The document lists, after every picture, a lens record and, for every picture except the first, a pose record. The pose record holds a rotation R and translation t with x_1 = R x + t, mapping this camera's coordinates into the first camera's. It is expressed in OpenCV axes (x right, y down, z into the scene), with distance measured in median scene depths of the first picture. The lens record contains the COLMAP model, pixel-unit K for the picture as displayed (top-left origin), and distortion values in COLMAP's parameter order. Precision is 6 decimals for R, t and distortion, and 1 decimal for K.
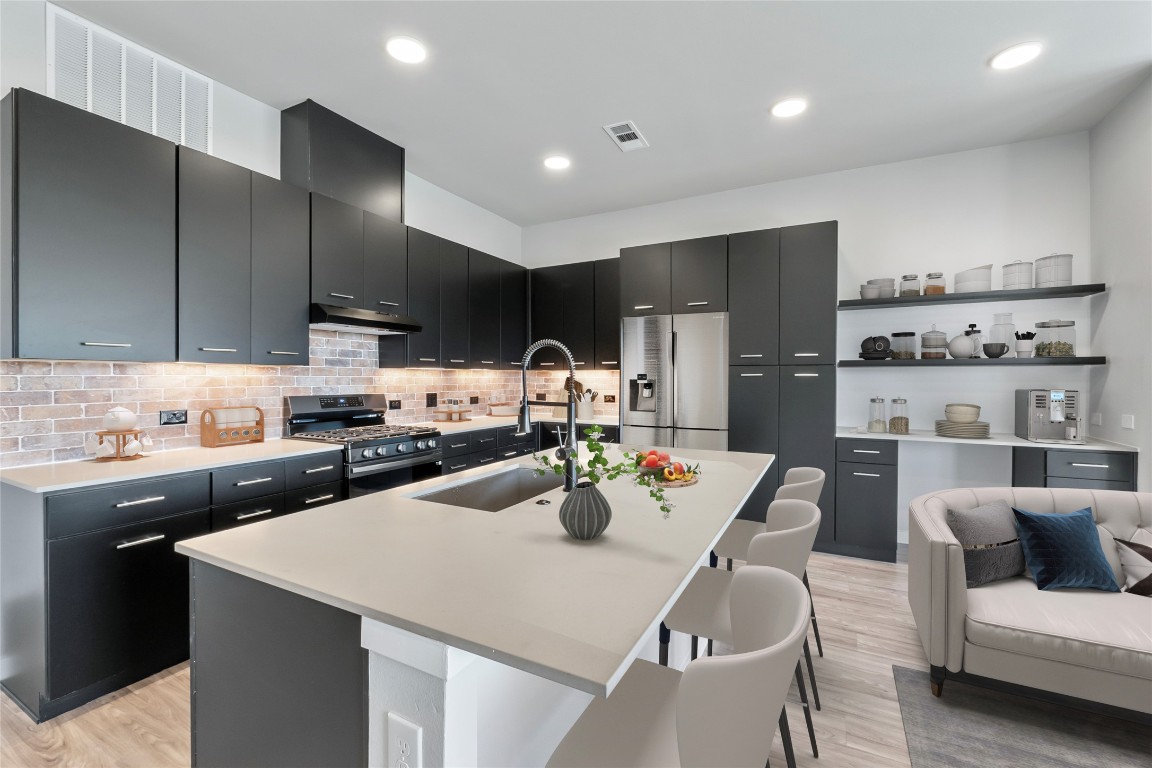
lens RADIAL K [[487.0, 0, 572.9], [0, 487.0, 380.5], [0, 0, 1]] dist [-0.003954, -0.000562]
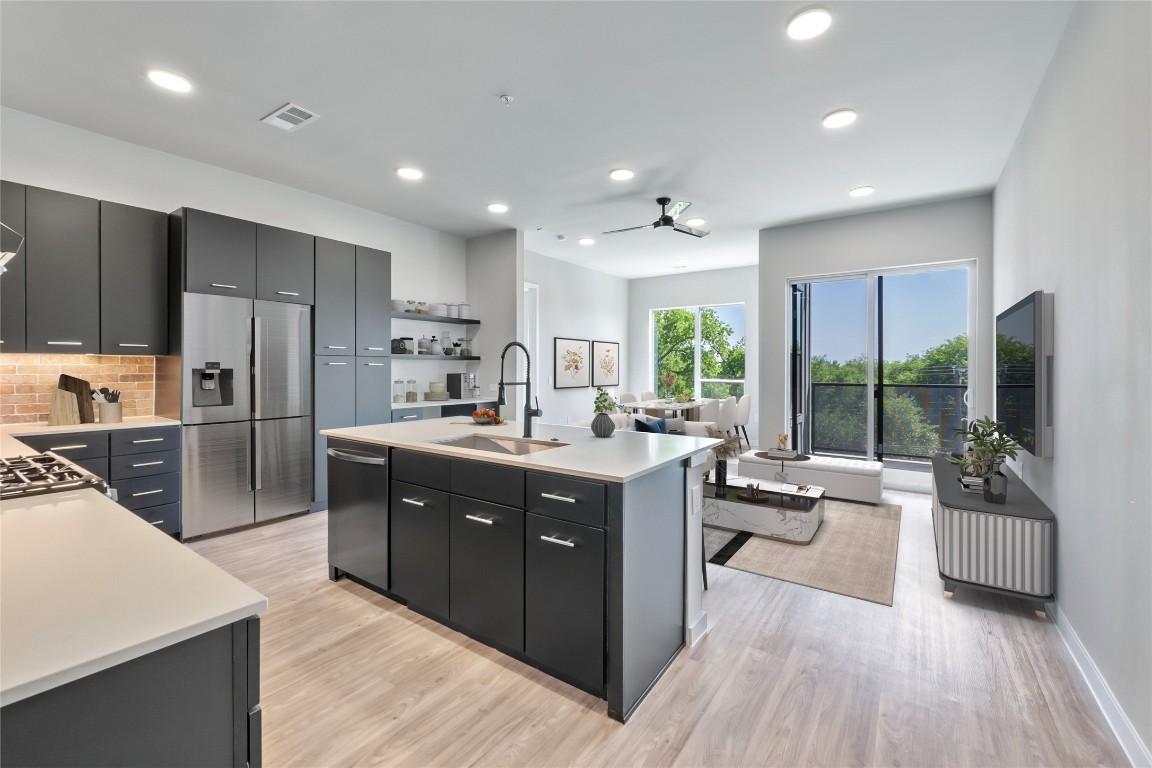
lens RADIAL K [[487.0, 0, 573.9], [0, 487.0, 375.8], [0, 0, 1]] dist [-0.003954, -0.000562]
pose [[0.104826, -0.017168, 0.994342, -0.892291], [0.001828, 0.999853, 0.017070, -0.002185], [-0.994489, 0.000028, 0.104842, 0.367818]]
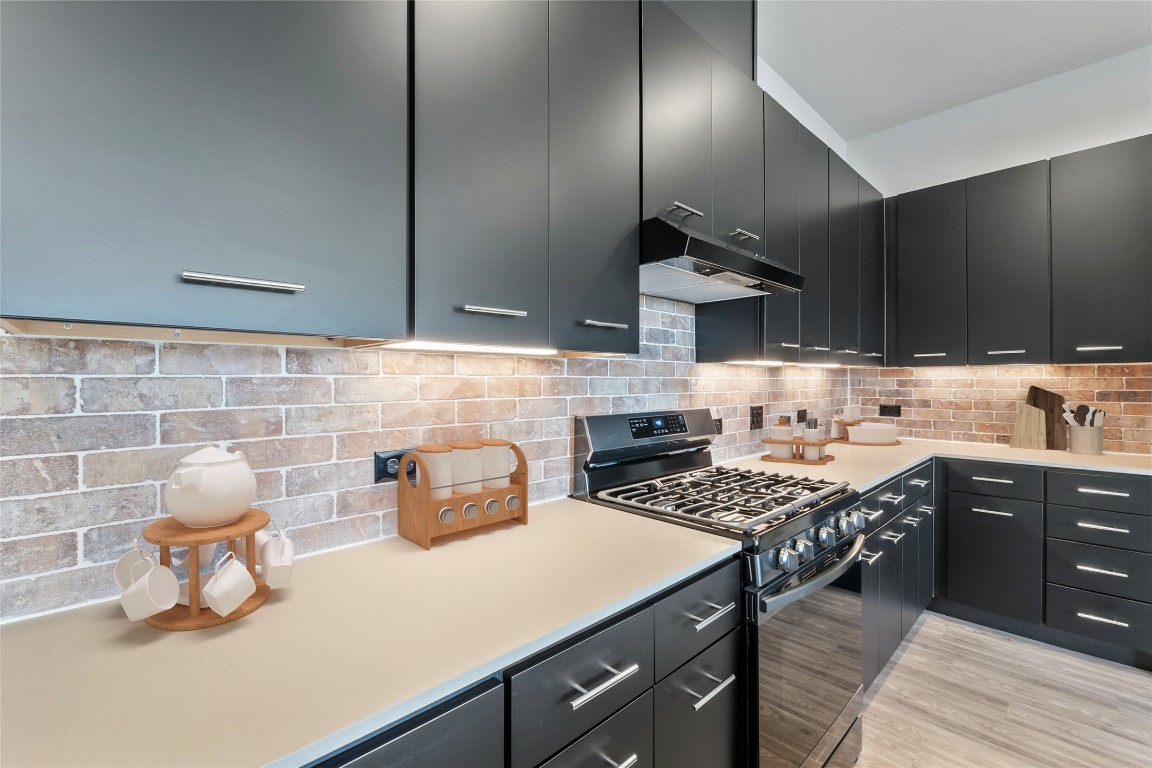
lens RADIAL K [[487.0, 0, 576.6], [0, 487.0, 380.2], [0, 0, 1]] dist [-0.003954, -0.000562]
pose [[0.951157, -0.003915, -0.308682, -0.434144], [0.001915, 0.999975, -0.006781, -0.001914], [0.308701, 0.005858, 0.951141, 0.512281]]
